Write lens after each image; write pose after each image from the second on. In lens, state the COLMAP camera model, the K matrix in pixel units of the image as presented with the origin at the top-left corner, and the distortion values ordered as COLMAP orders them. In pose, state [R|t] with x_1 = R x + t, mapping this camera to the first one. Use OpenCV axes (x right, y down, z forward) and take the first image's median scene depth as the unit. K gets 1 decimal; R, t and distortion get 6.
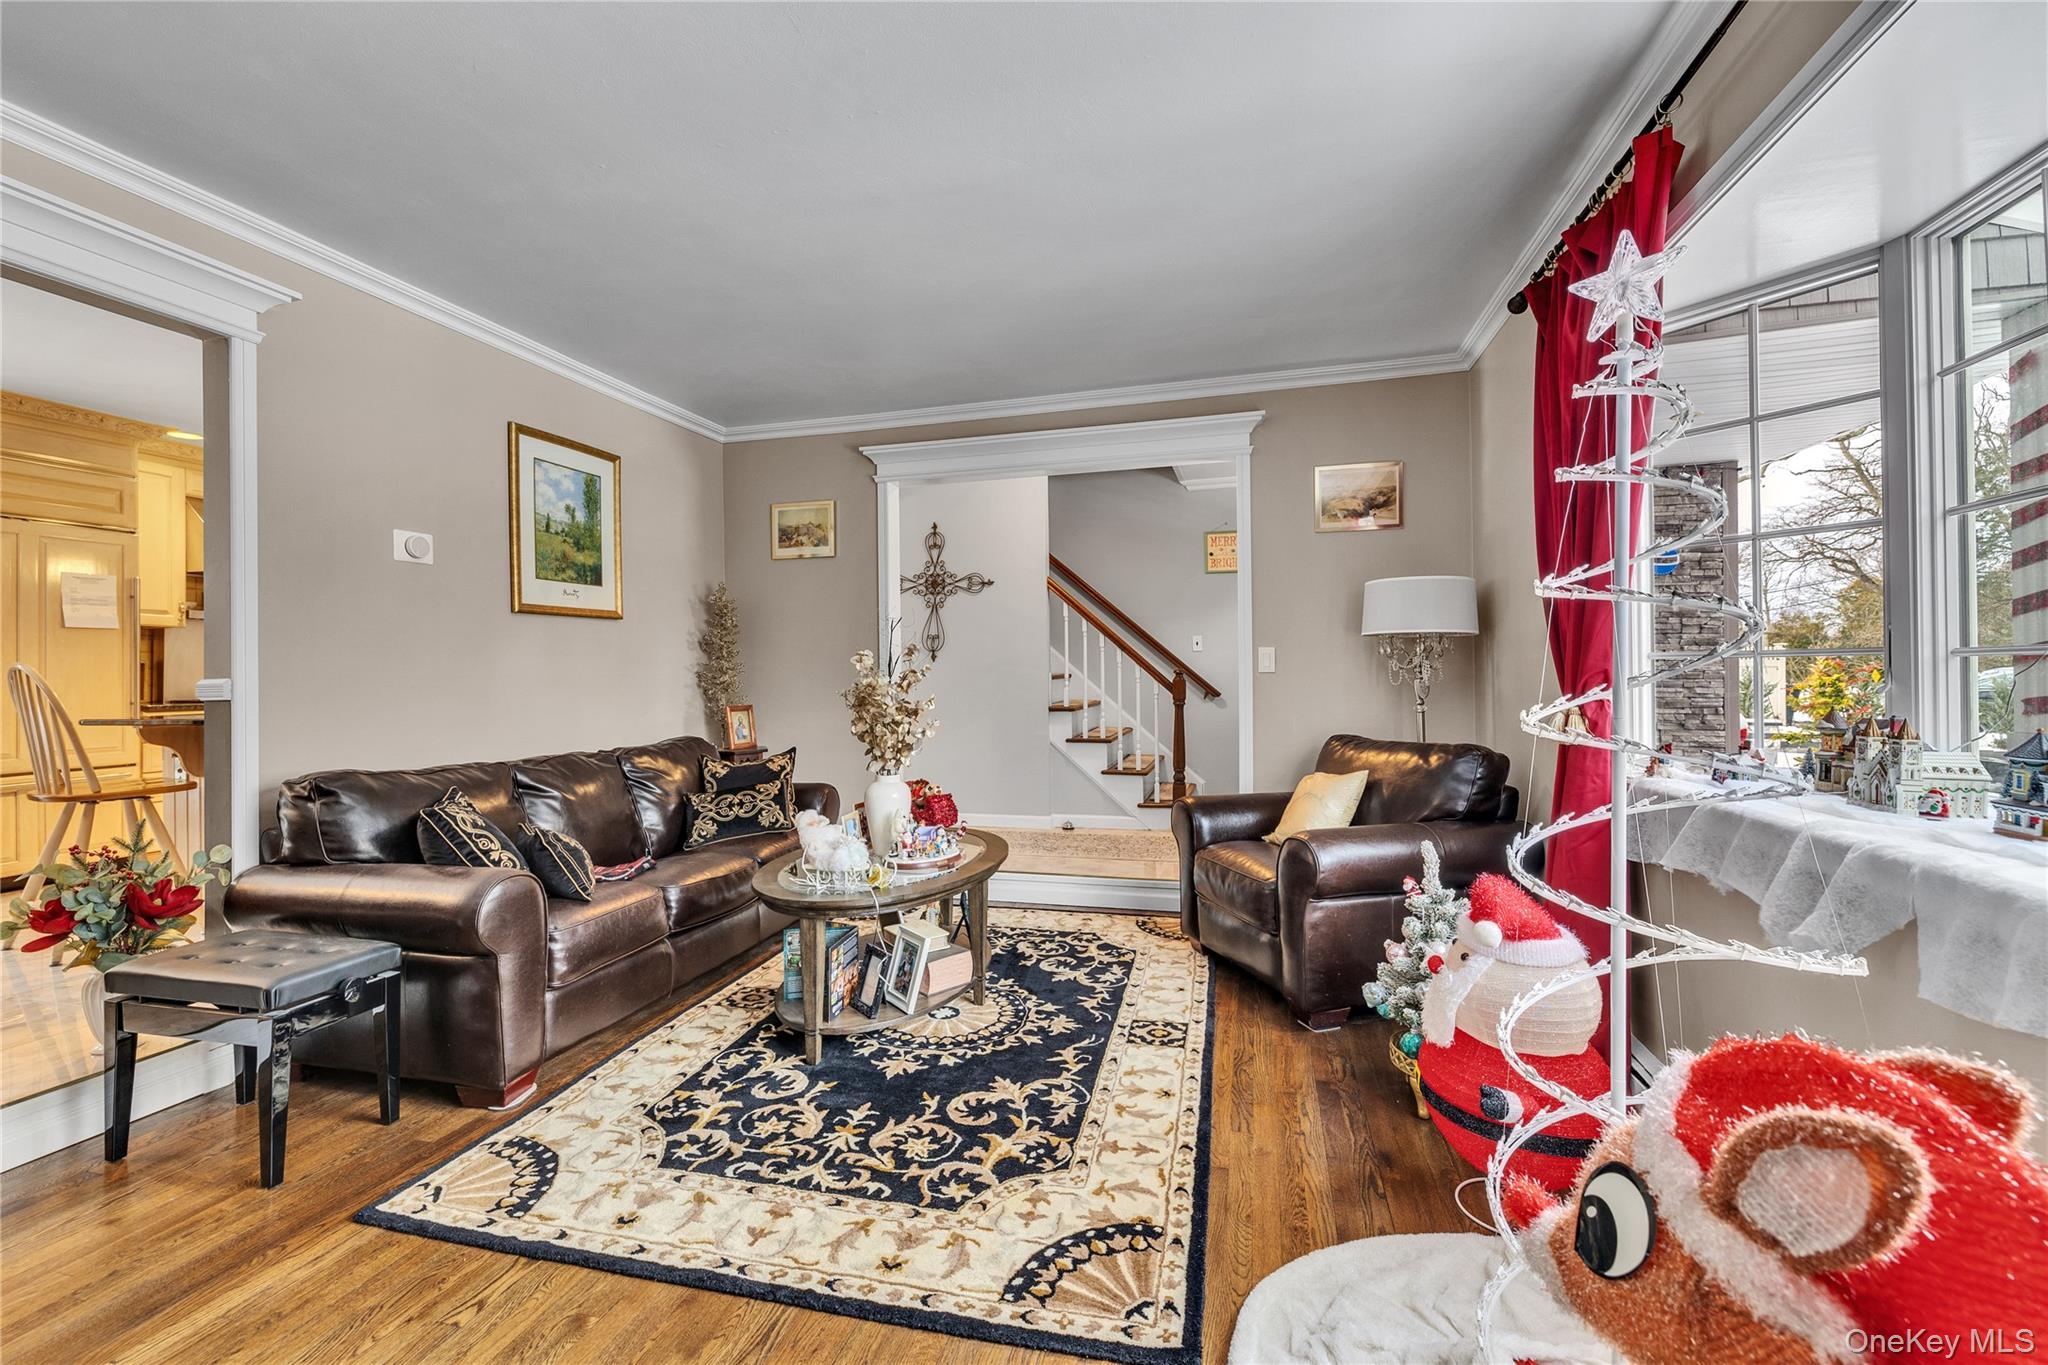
lens RADIAL K [[864.4, 0, 1020.5], [0, 864.4, 669.5], [0, 0, 1]] dist [-0.001422, 0.000271]
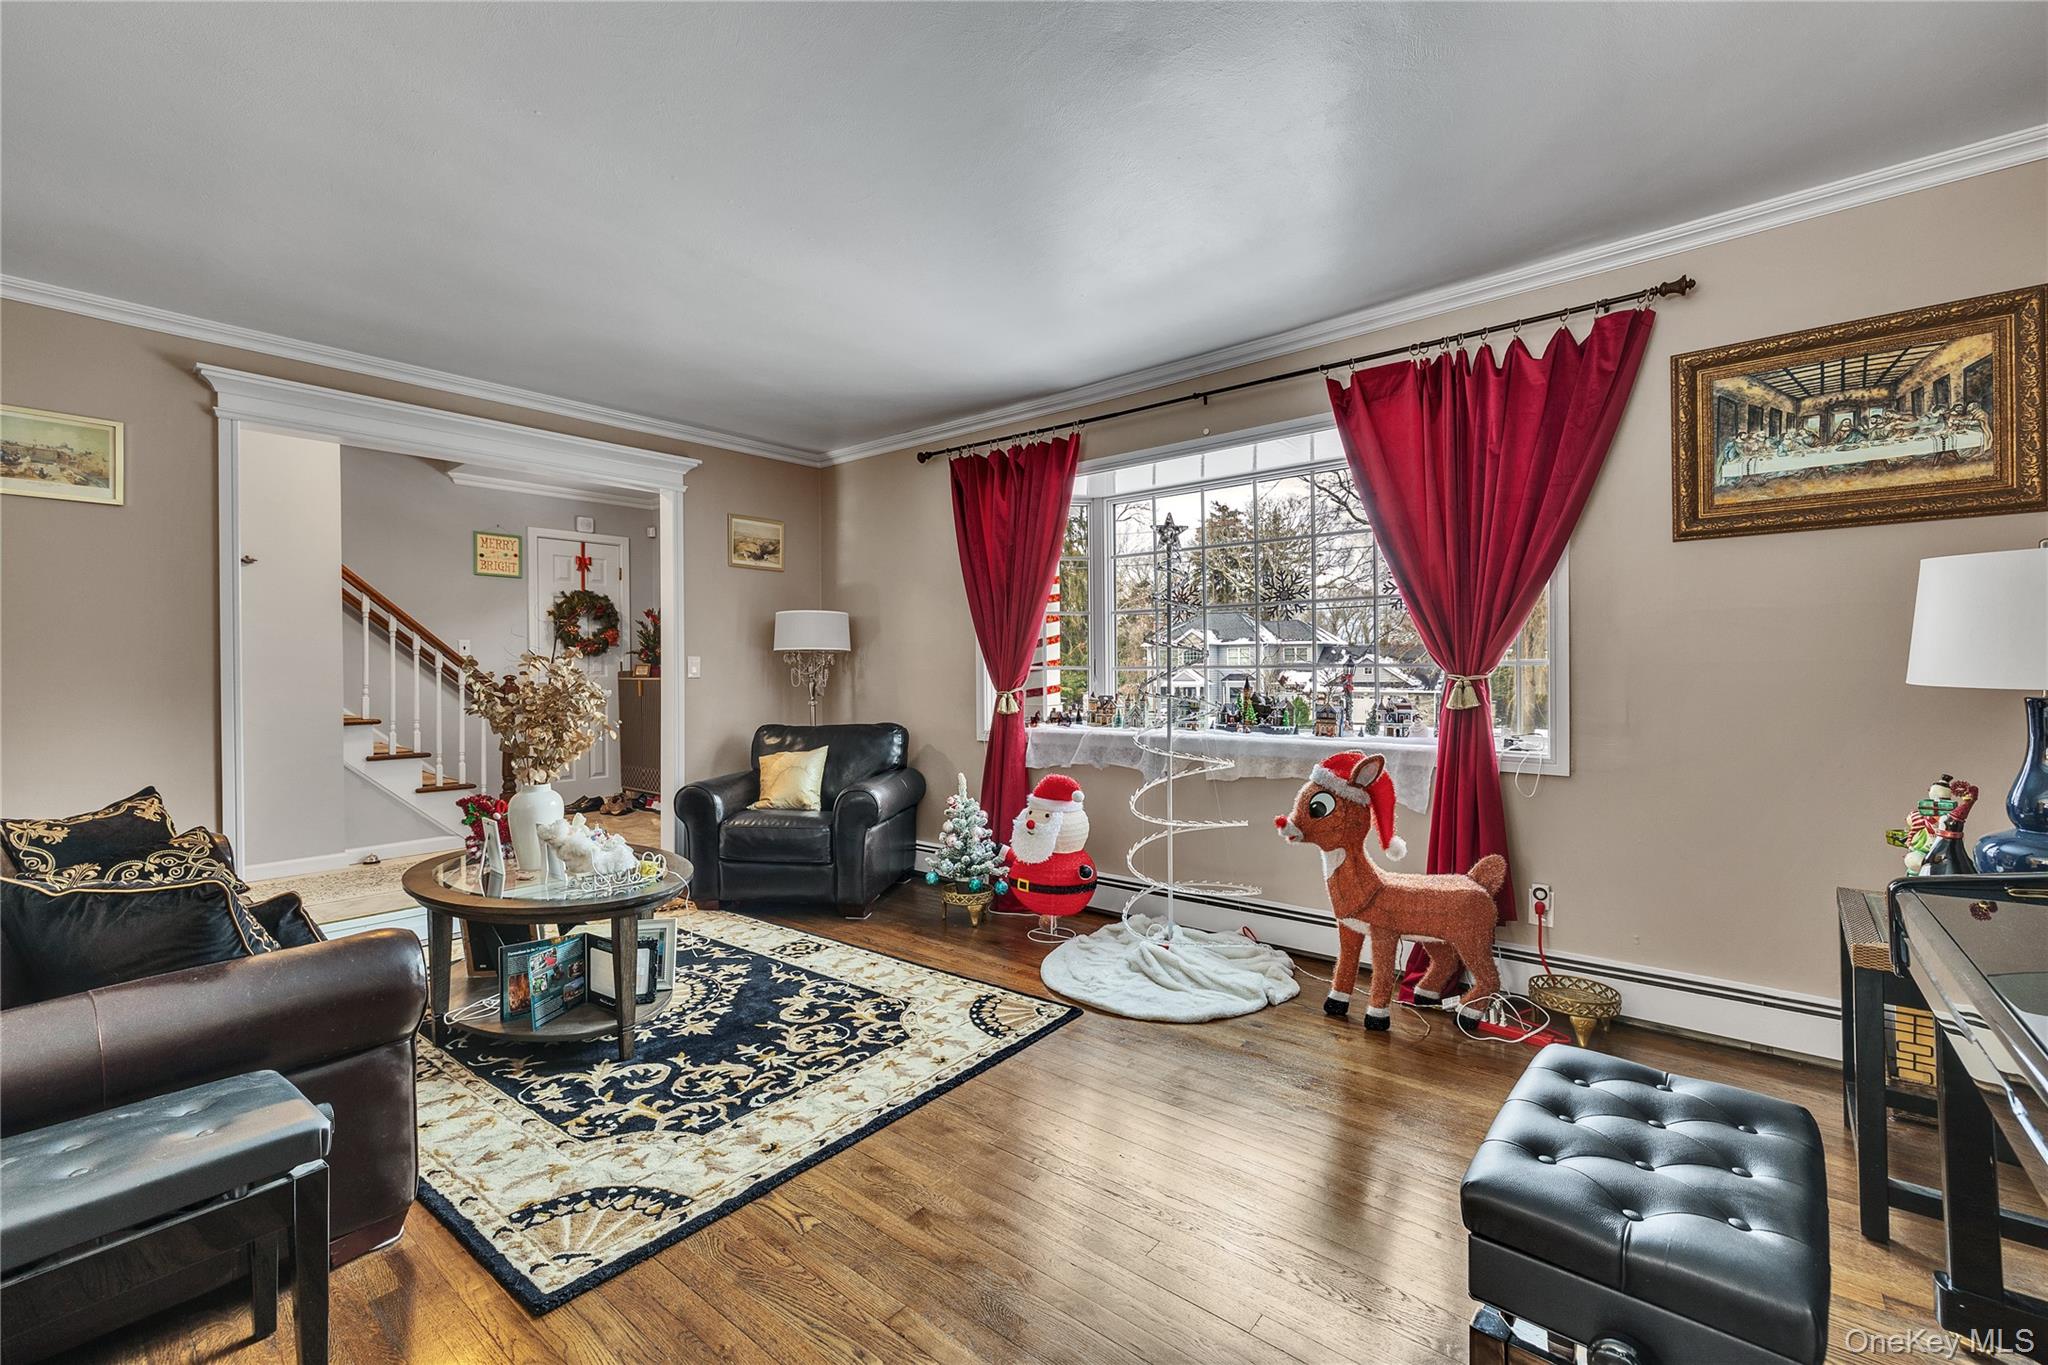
lens RADIAL K [[864.4, 0, 1018.2], [0, 864.4, 670.6], [0, 0, 1]] dist [-0.001422, 0.000271]
pose [[0.414437, 0.007814, 0.910044, -1.094732], [-0.000589, 0.999965, -0.008318, 0.005652], [-0.910078, 0.002911, 0.414427, 0.172178]]
